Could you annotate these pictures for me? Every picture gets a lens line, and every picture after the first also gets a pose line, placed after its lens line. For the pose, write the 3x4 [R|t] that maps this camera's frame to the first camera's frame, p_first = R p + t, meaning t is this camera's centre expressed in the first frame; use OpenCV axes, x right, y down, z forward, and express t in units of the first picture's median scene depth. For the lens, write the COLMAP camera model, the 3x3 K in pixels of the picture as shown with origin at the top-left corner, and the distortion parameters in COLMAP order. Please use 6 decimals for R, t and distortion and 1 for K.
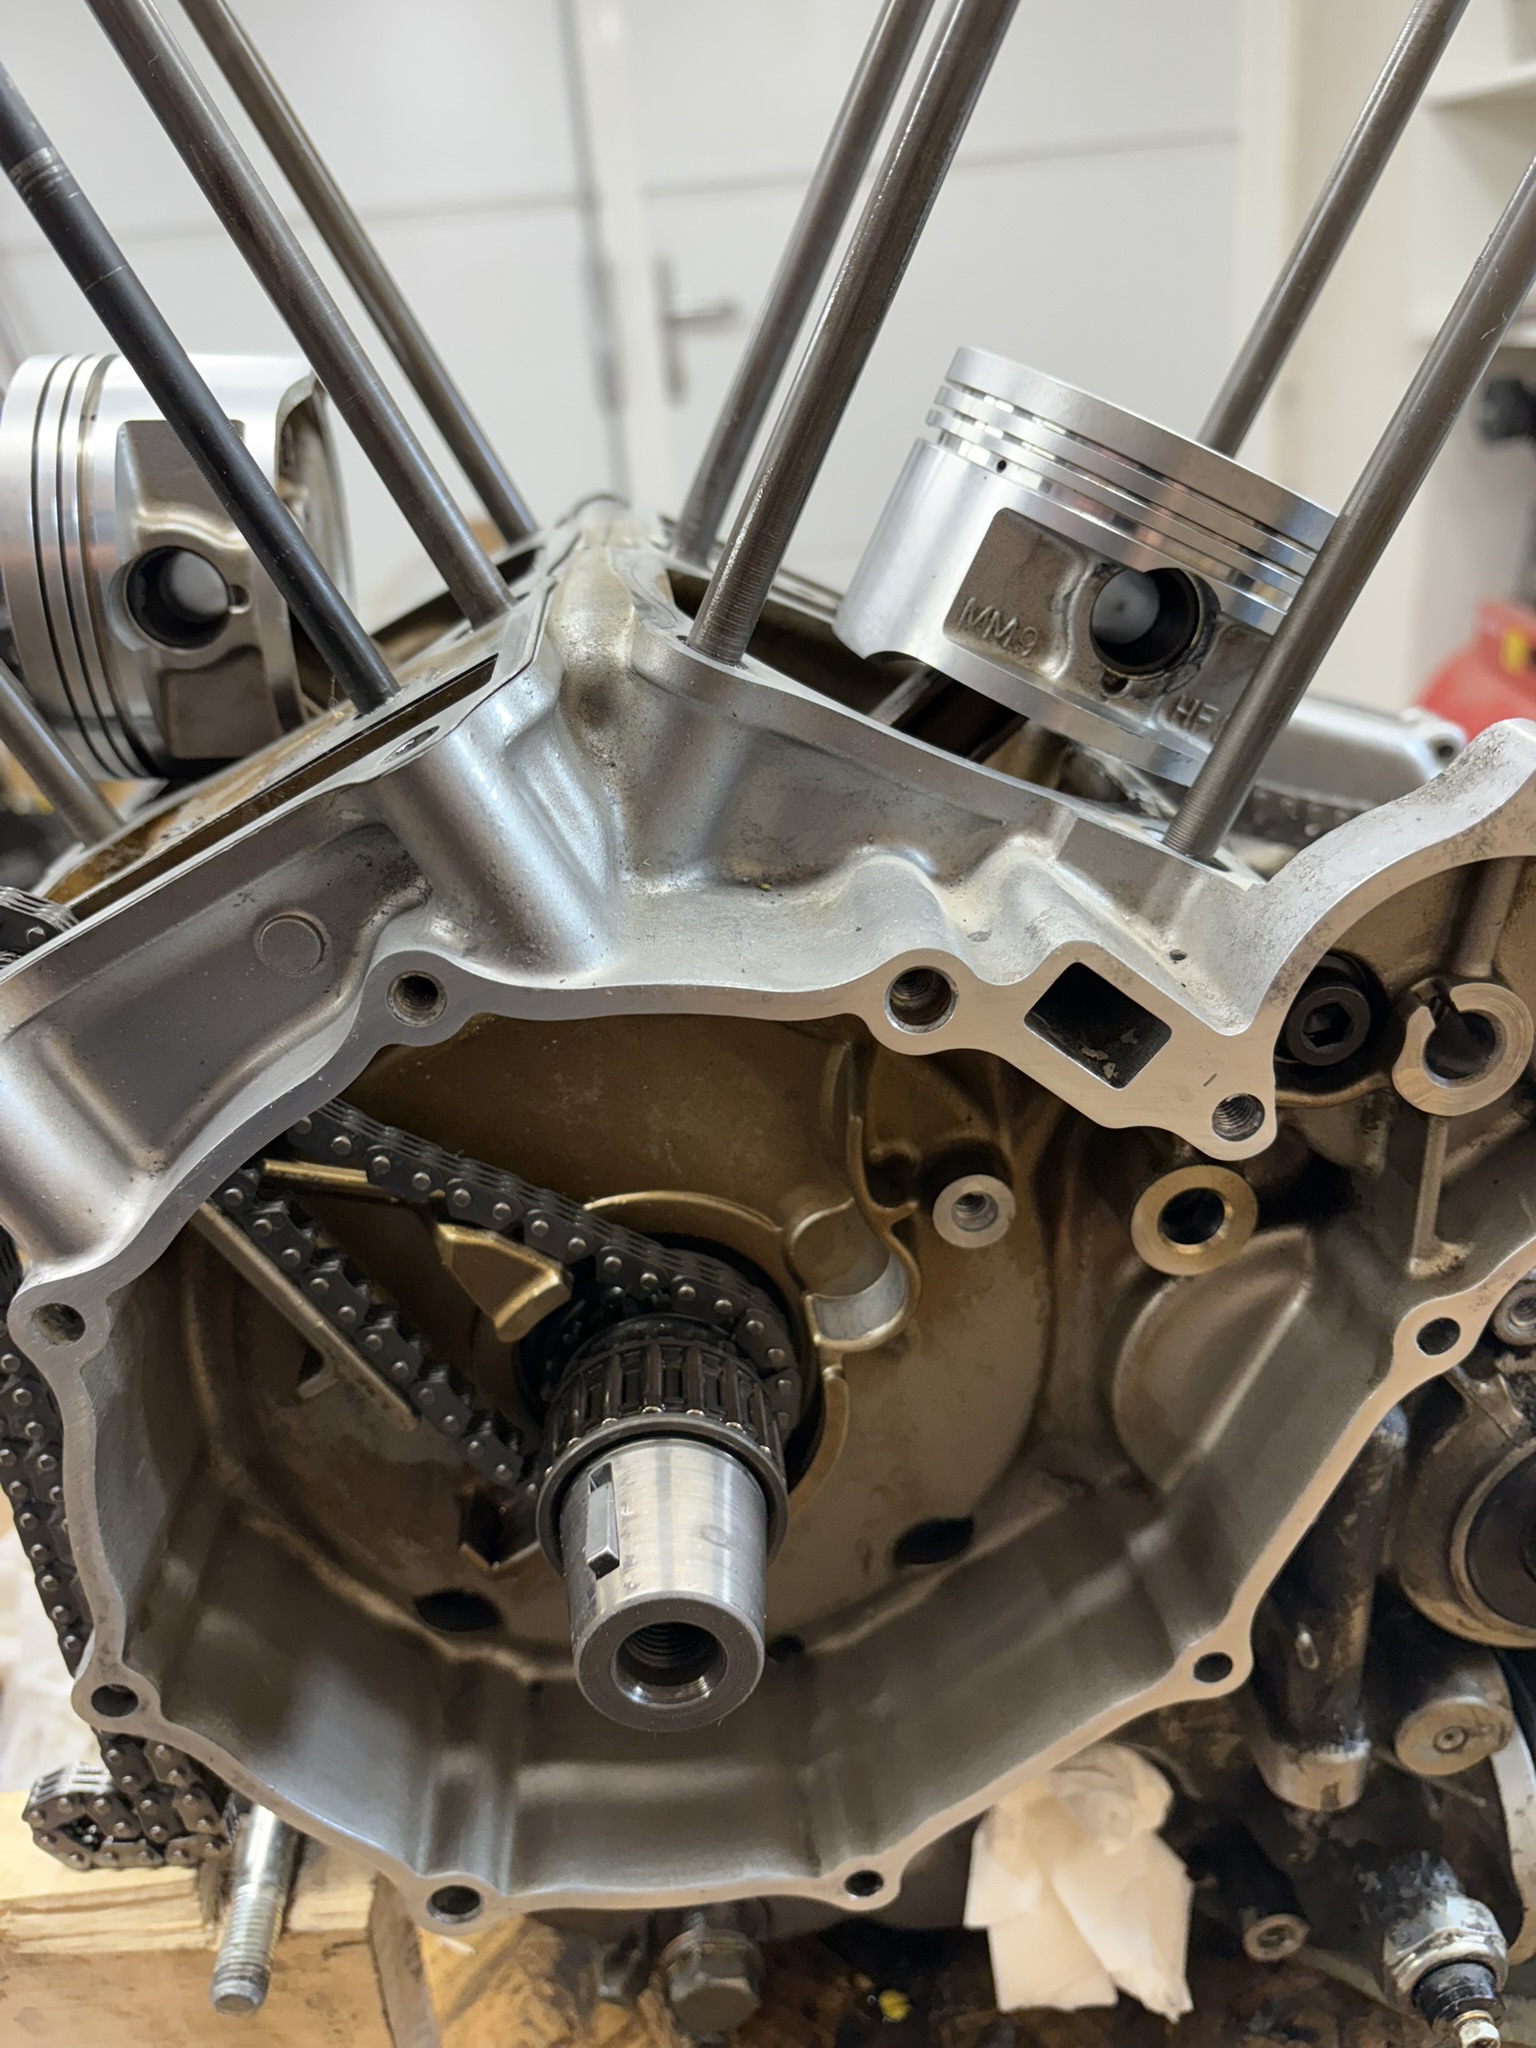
lens RADIAL K [[1602.9, 0, 768.0], [0, 1602.9, 1024.0], [0, 0, 1]] dist [0.000611, 0.001961]
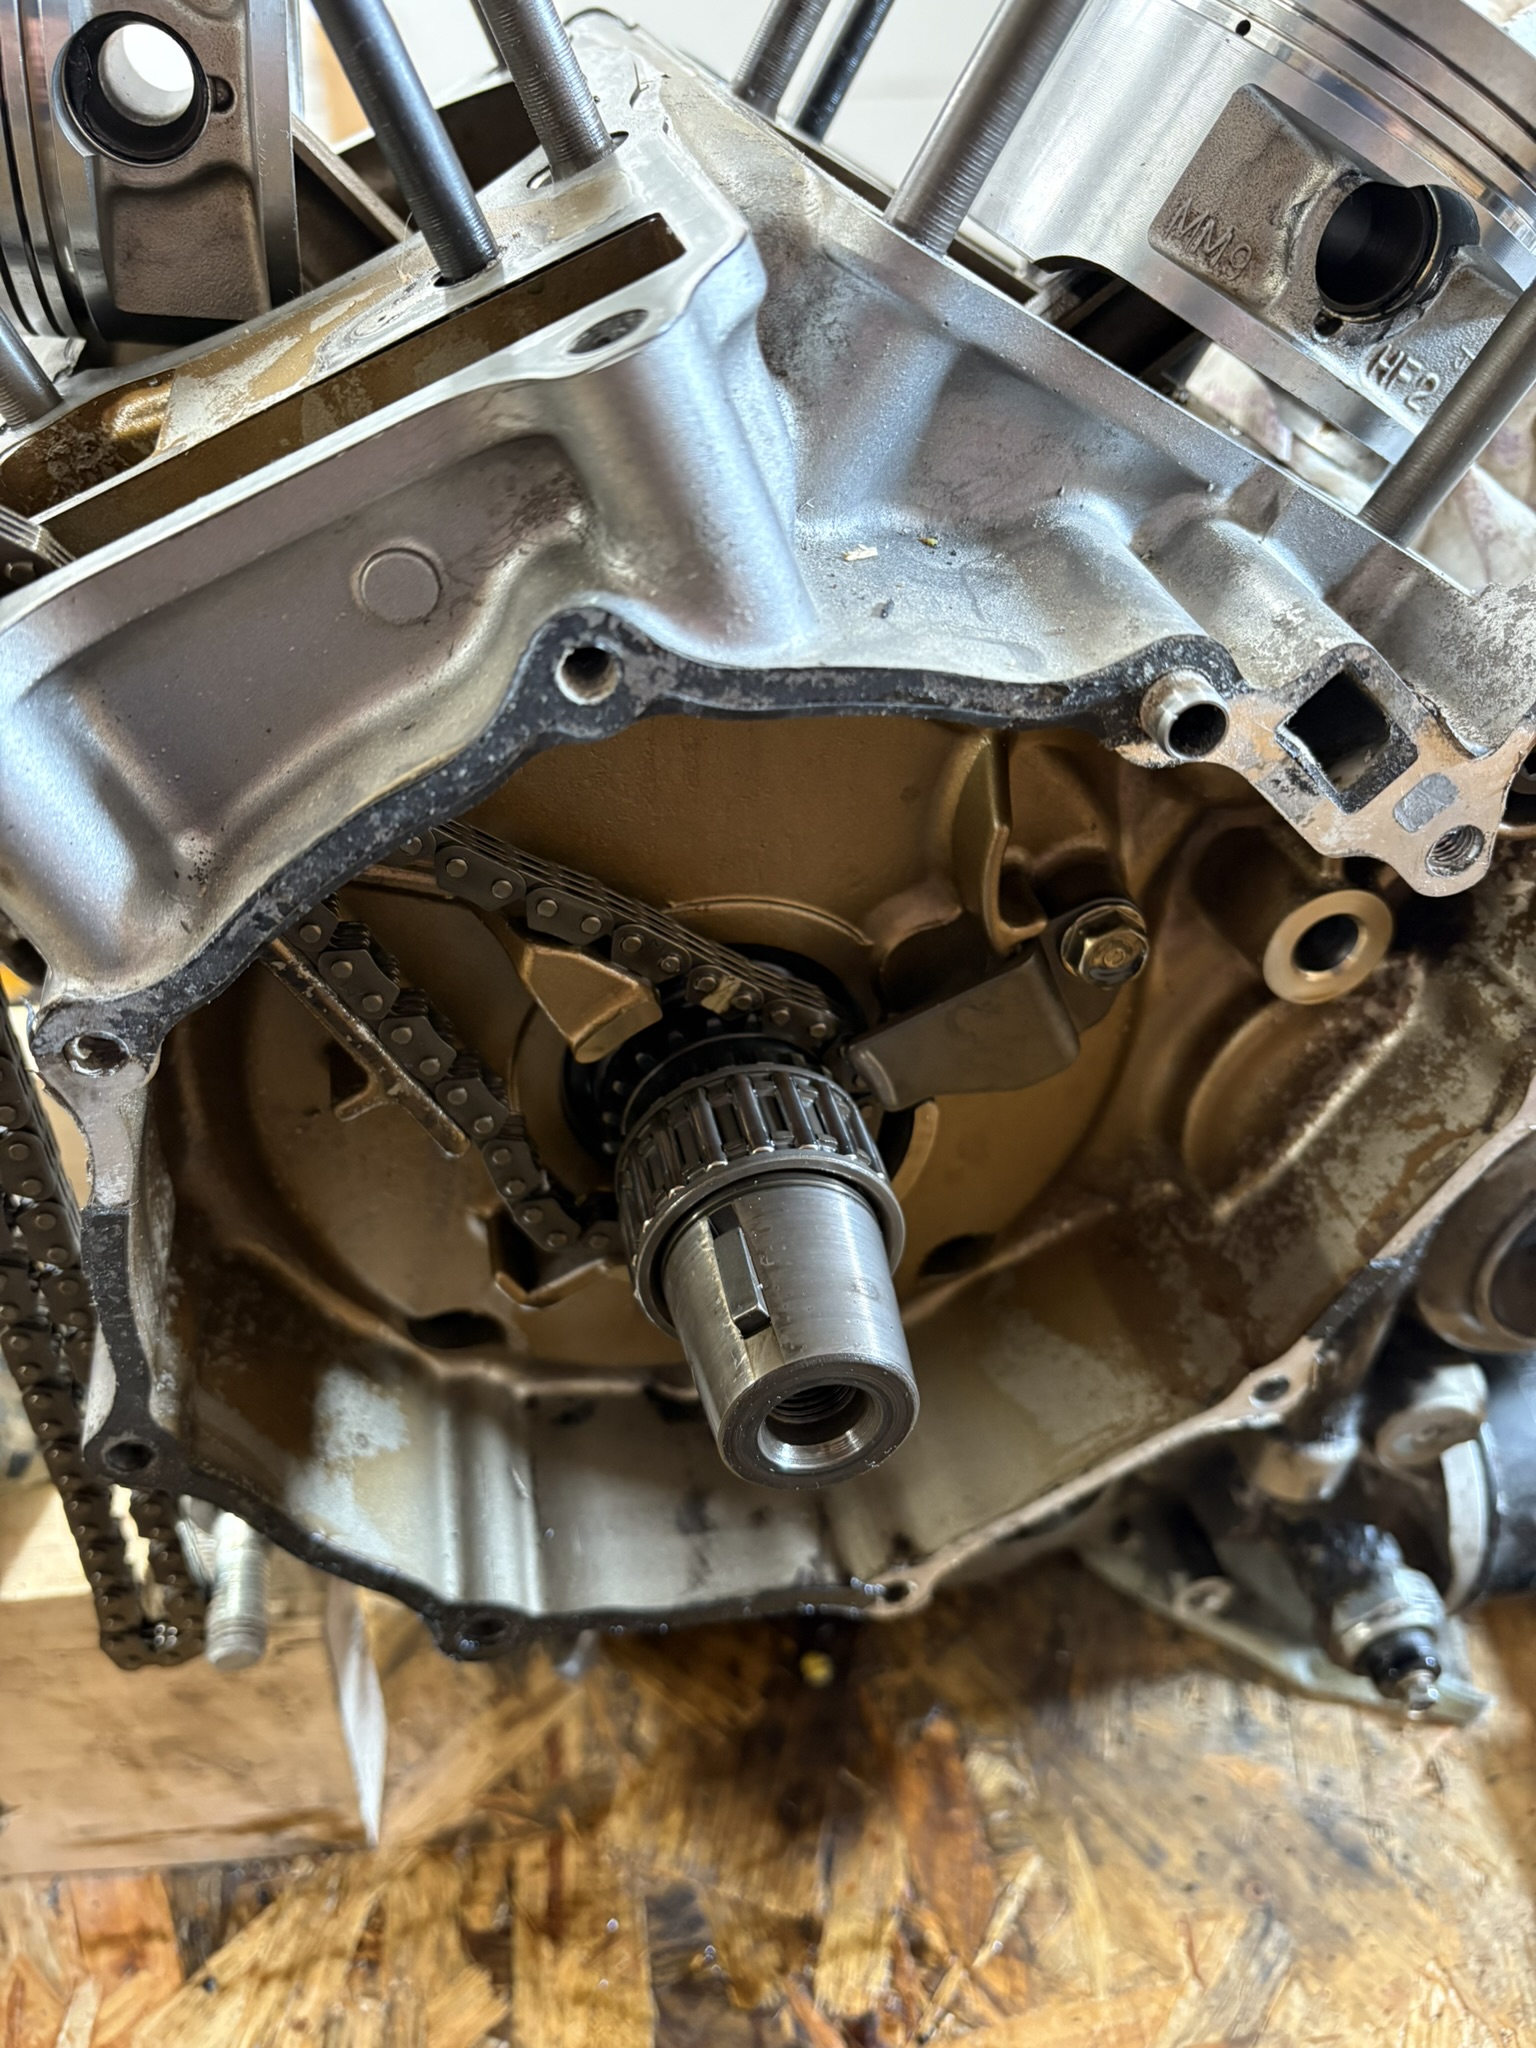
lens RADIAL K [[1638.1, 0, 768.0], [0, 1638.1, 1024.0], [0, 0, 1]] dist [-0.009261, -0.001739]
pose [[0.986094, 0.021541, 0.164785, -0.208708], [-0.057017, 0.975231, 0.213712, -0.018408], [-0.156100, -0.220136, 0.962898, 0.129525]]
